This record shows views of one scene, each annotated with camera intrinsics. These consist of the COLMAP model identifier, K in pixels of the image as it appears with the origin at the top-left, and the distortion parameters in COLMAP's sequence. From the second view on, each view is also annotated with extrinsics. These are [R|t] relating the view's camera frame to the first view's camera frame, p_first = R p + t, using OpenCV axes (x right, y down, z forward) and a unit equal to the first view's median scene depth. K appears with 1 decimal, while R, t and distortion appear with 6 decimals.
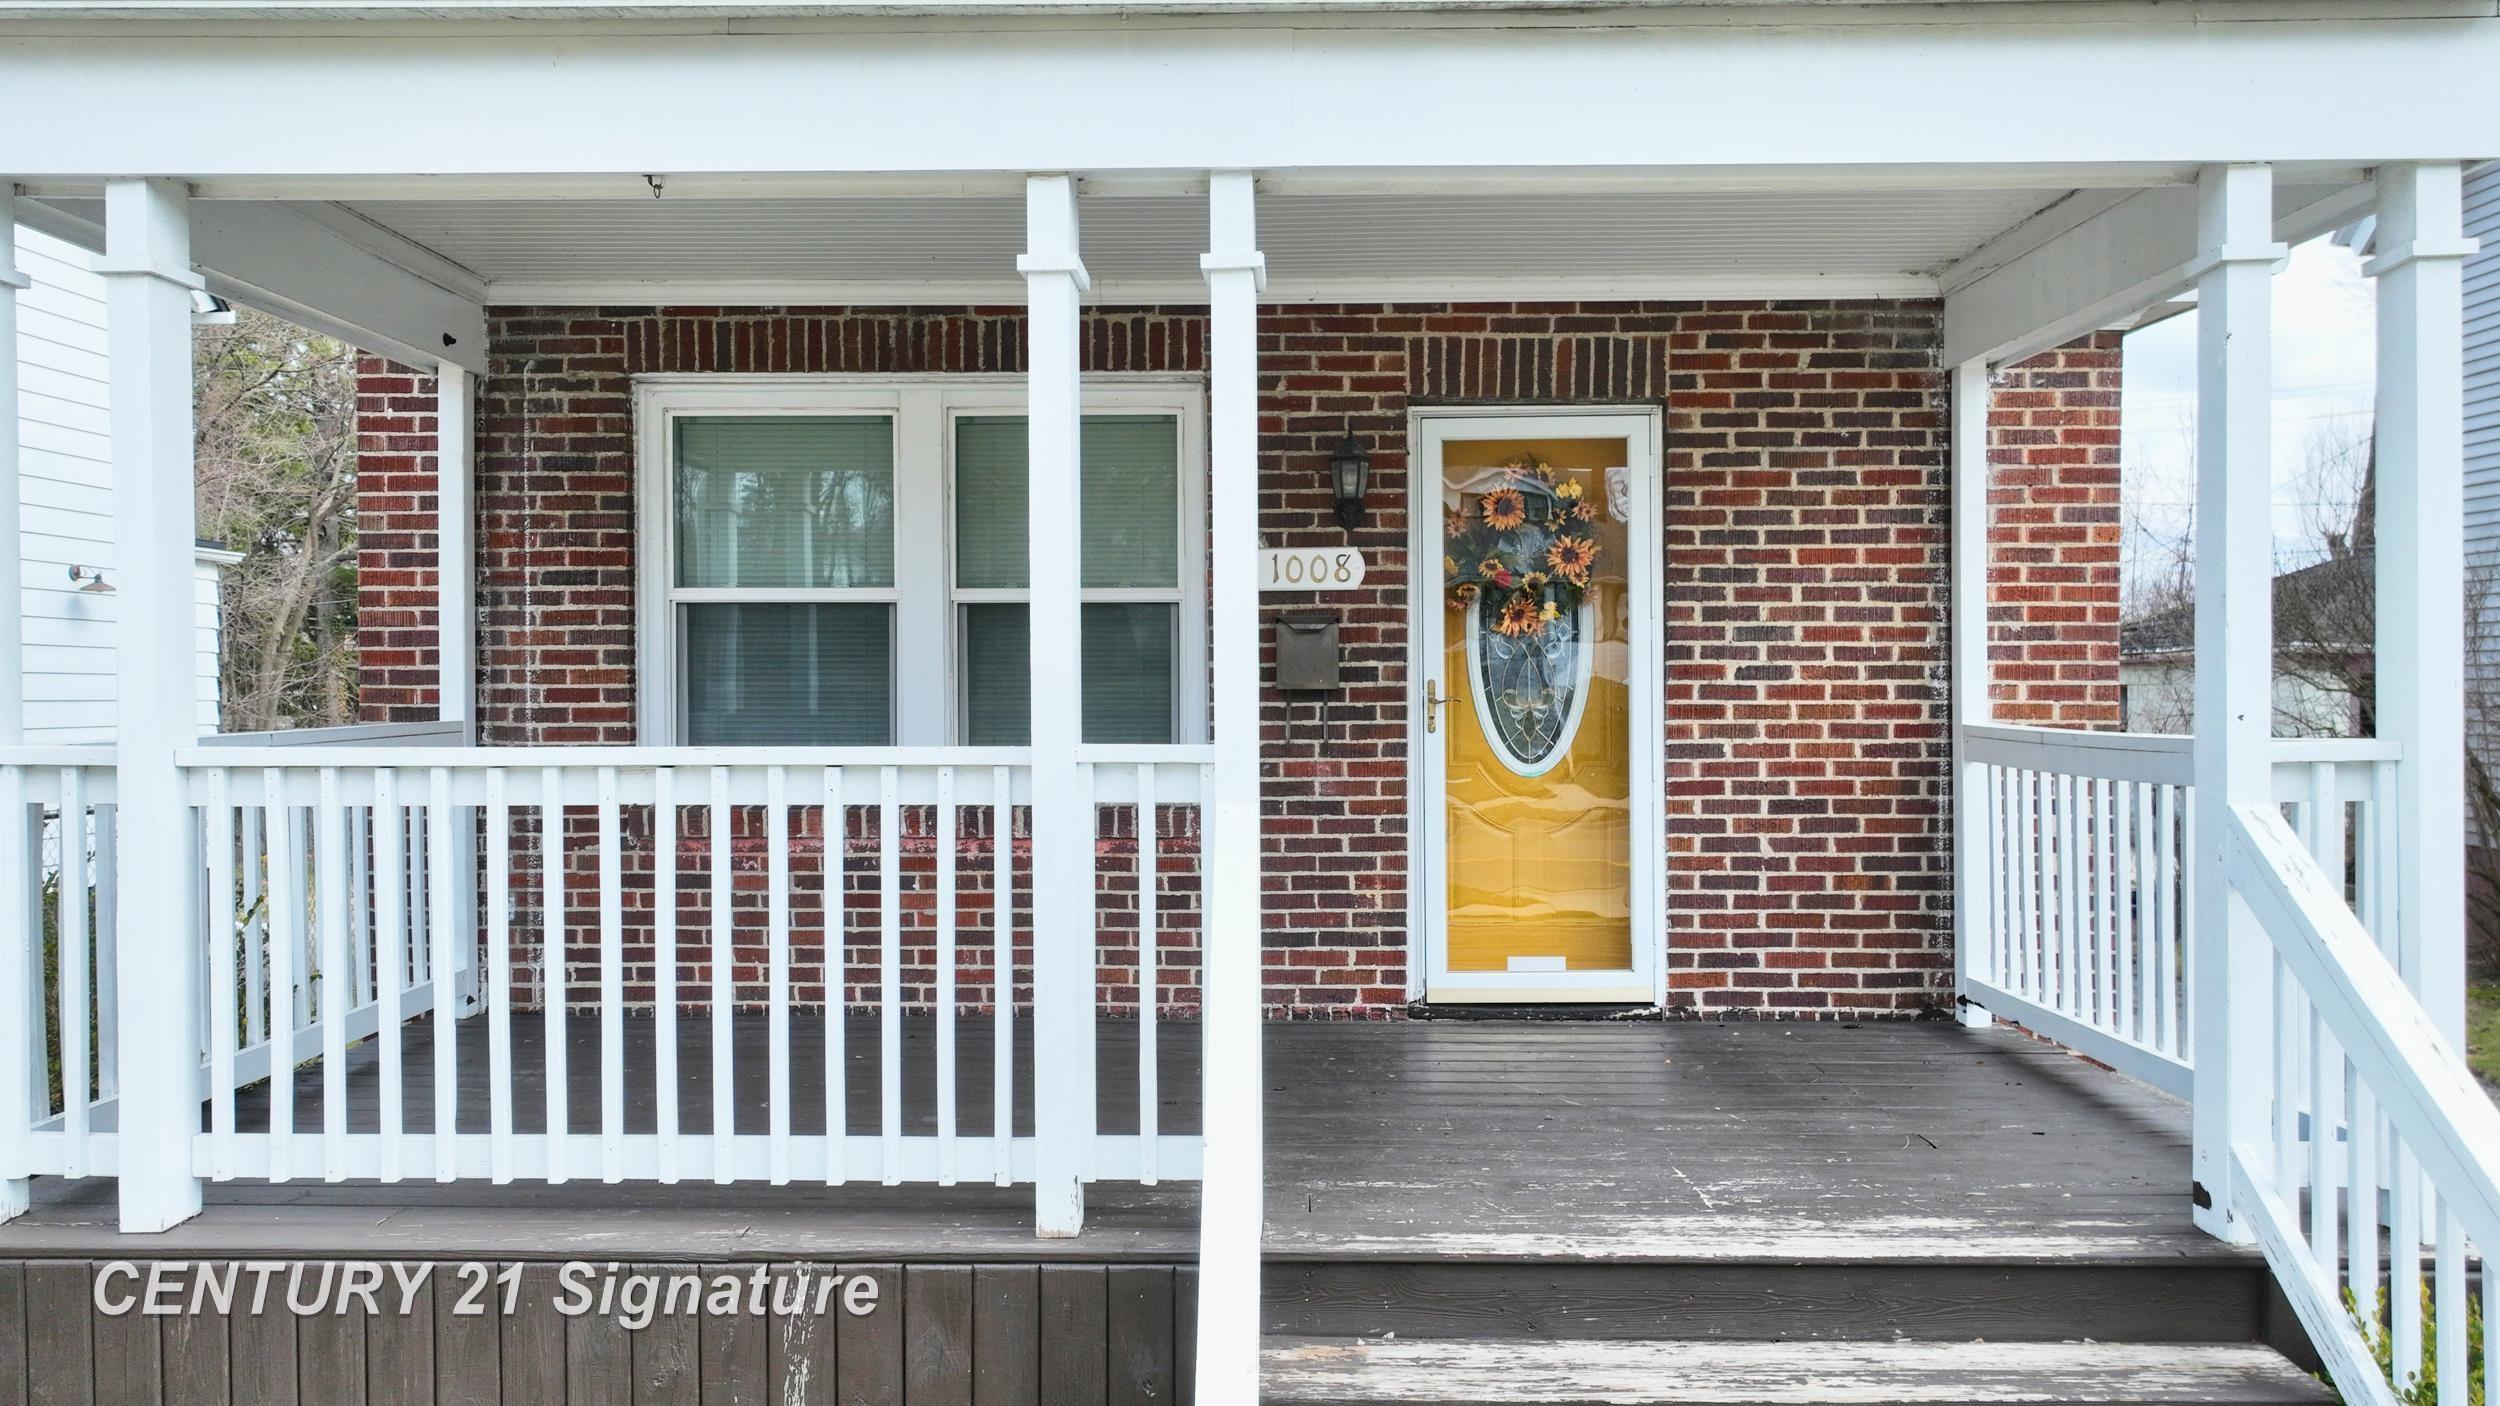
lens RADIAL K [[1762.6, 0, 1246.8], [0, 1762.6, 706.7], [0, 0, 1]] dist [-0.000627, 0.017016]
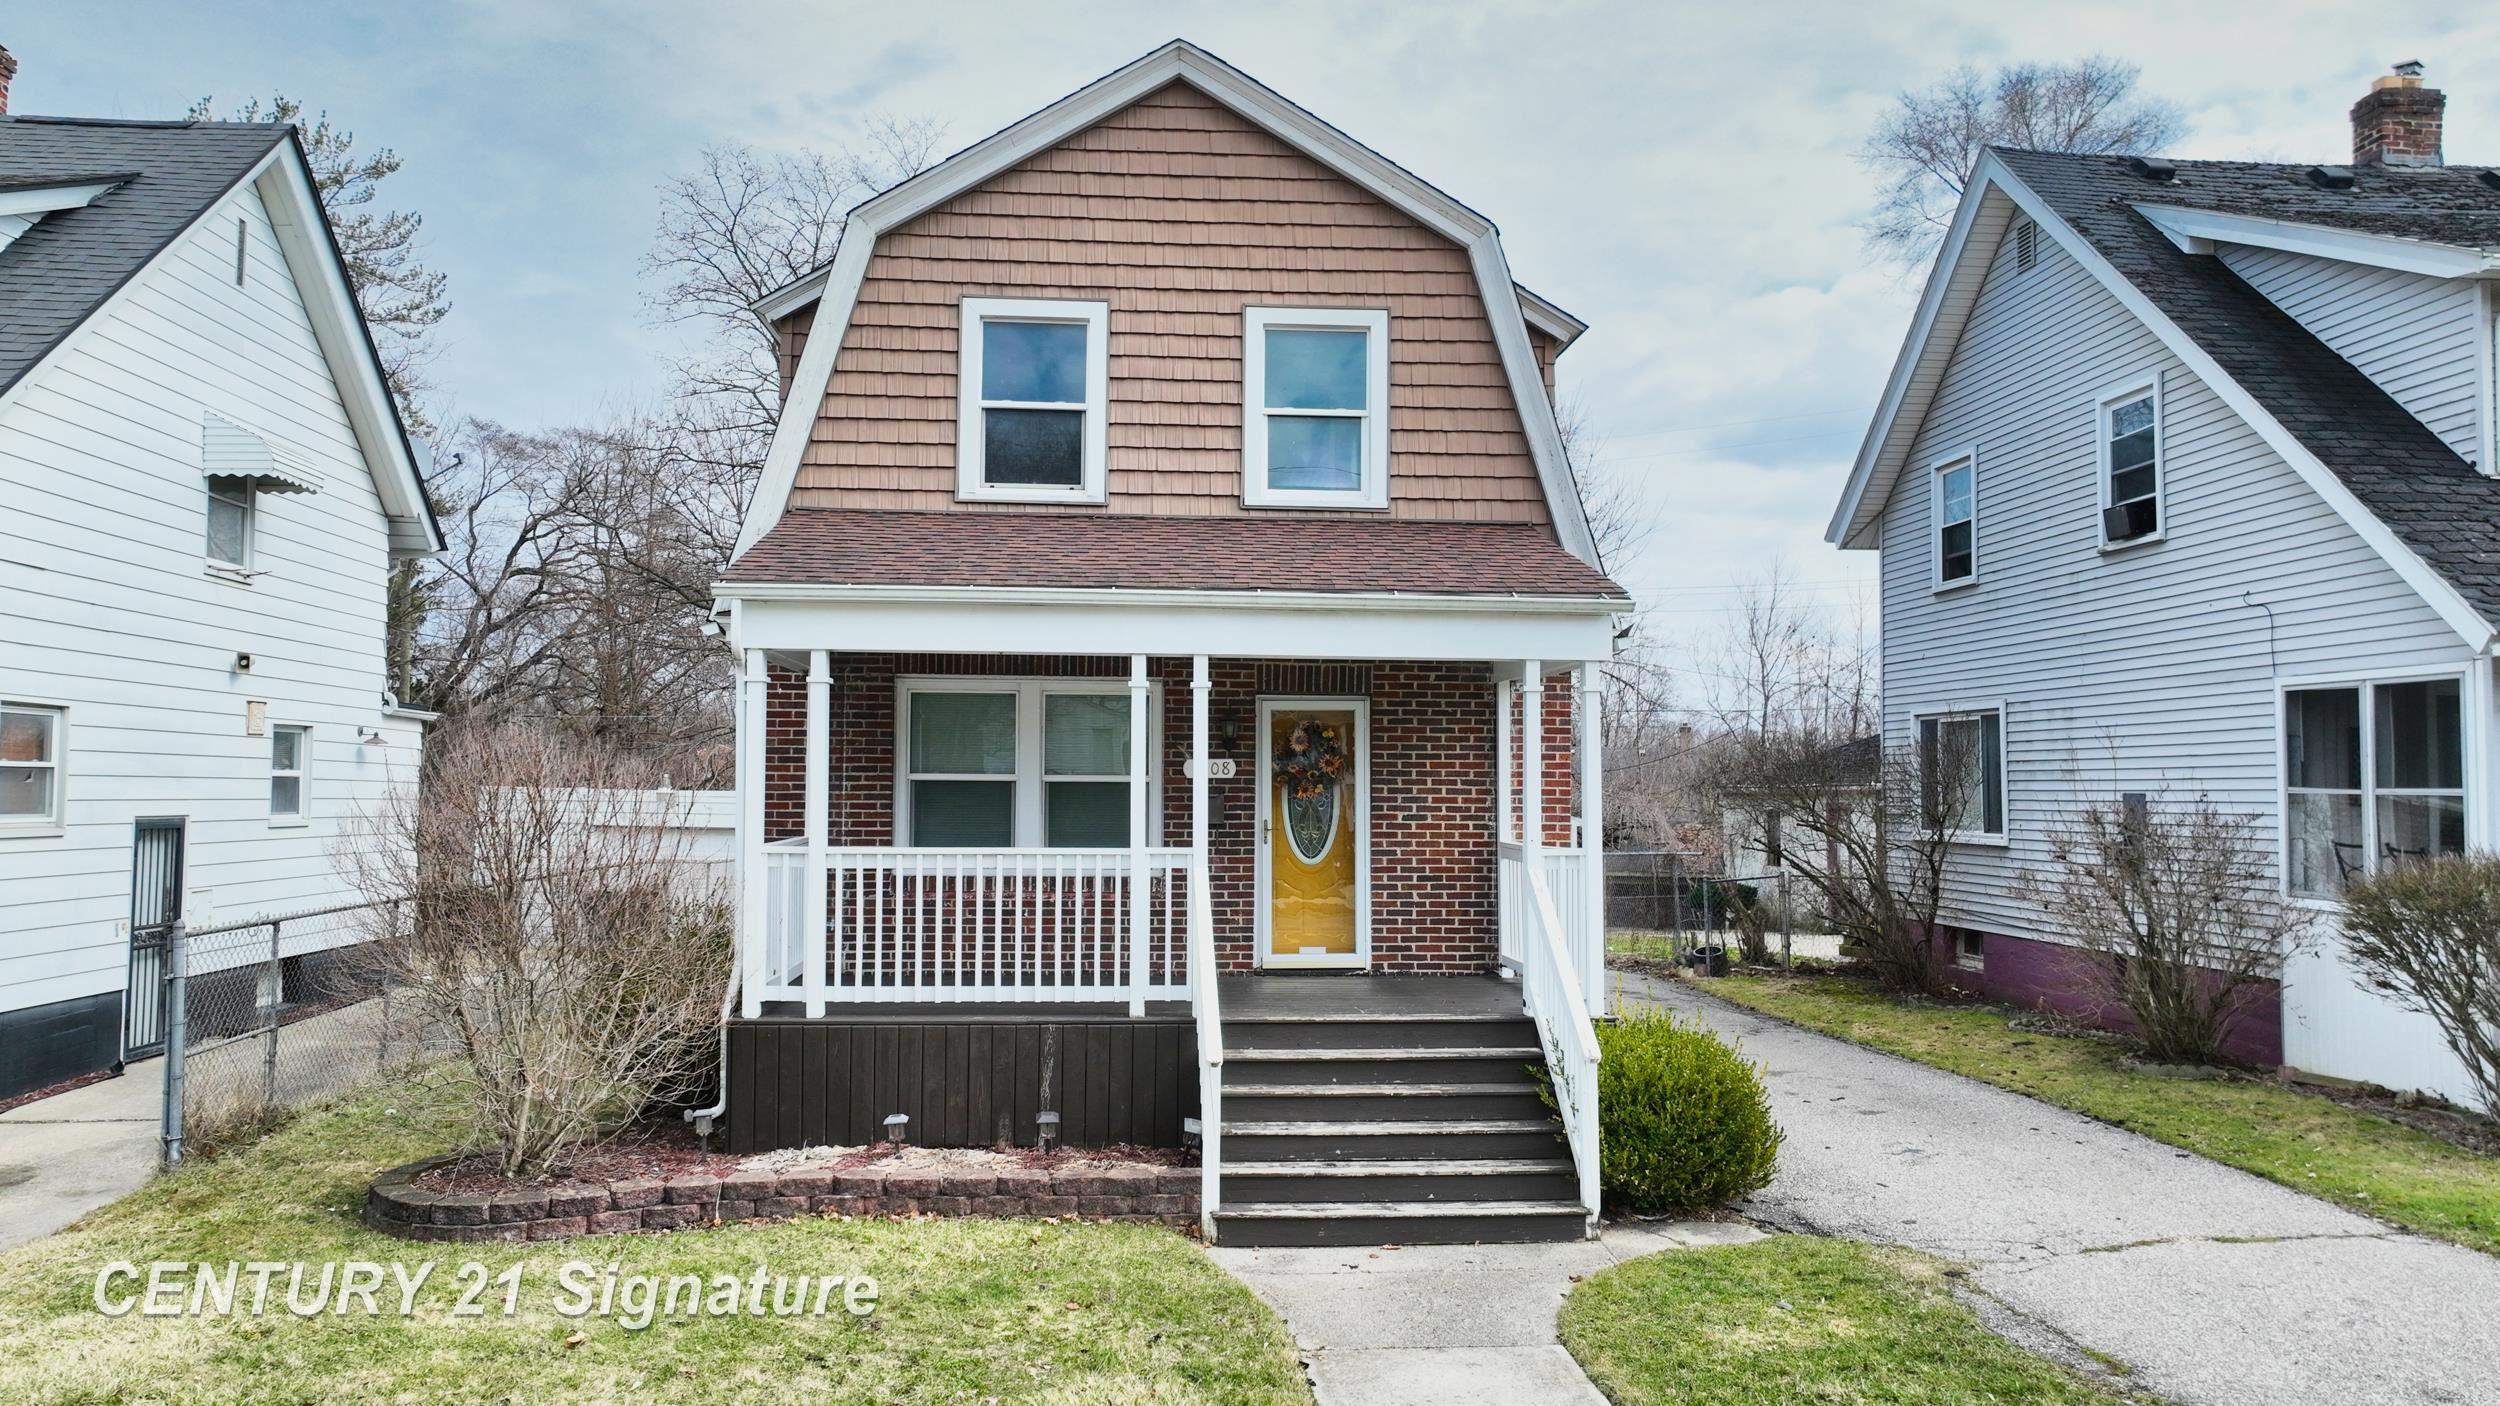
lens RADIAL K [[1762.6, 0, 1247.9], [0, 1762.6, 693.2], [0, 0, 1]] dist [-0.000627, 0.017016]
pose [[0.994986, 0.013926, 0.099036, -0.136909], [-0.007029, 0.997547, -0.069647, -0.019567], [-0.099763, 0.068602, 0.992643, -1.187978]]
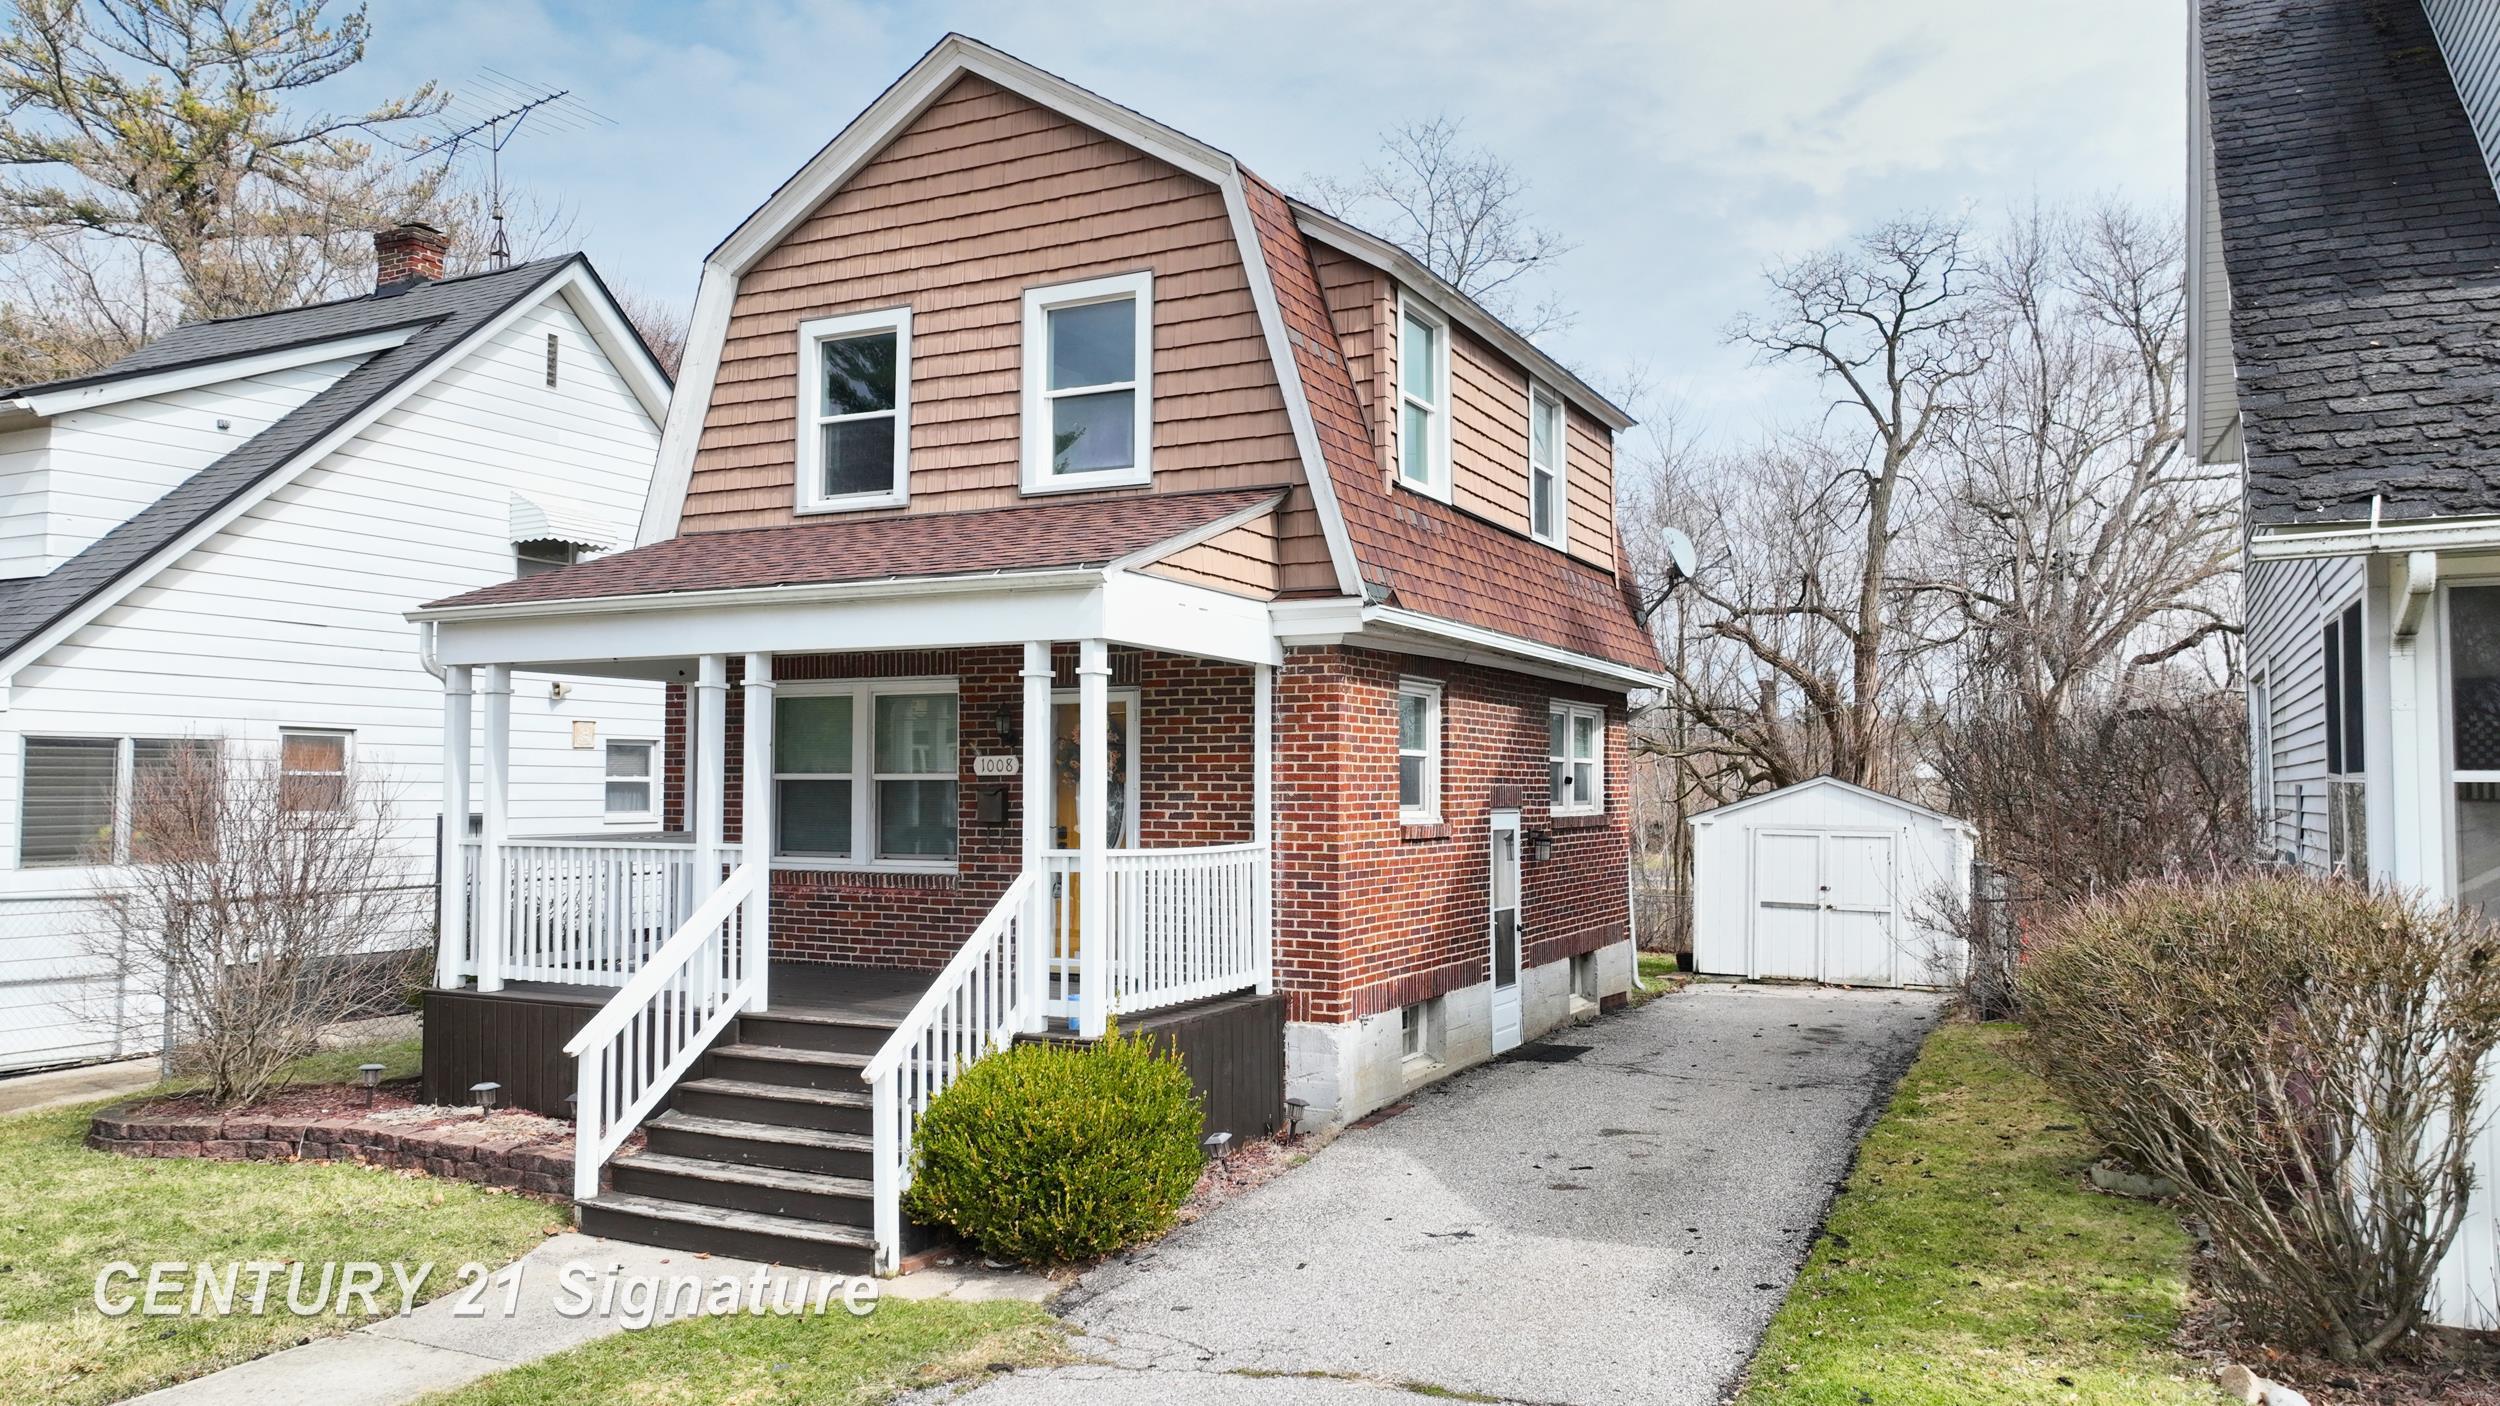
lens RADIAL K [[1762.6, 0, 1250.6], [0, 1762.6, 697.2], [0, 0, 1]] dist [-0.000627, 0.017016]
pose [[0.905458, -0.019287, -0.423997, 1.234138], [-0.009321, 0.997823, -0.065295, -0.023977], [0.424333, 0.063073, 0.903307, -0.817912]]
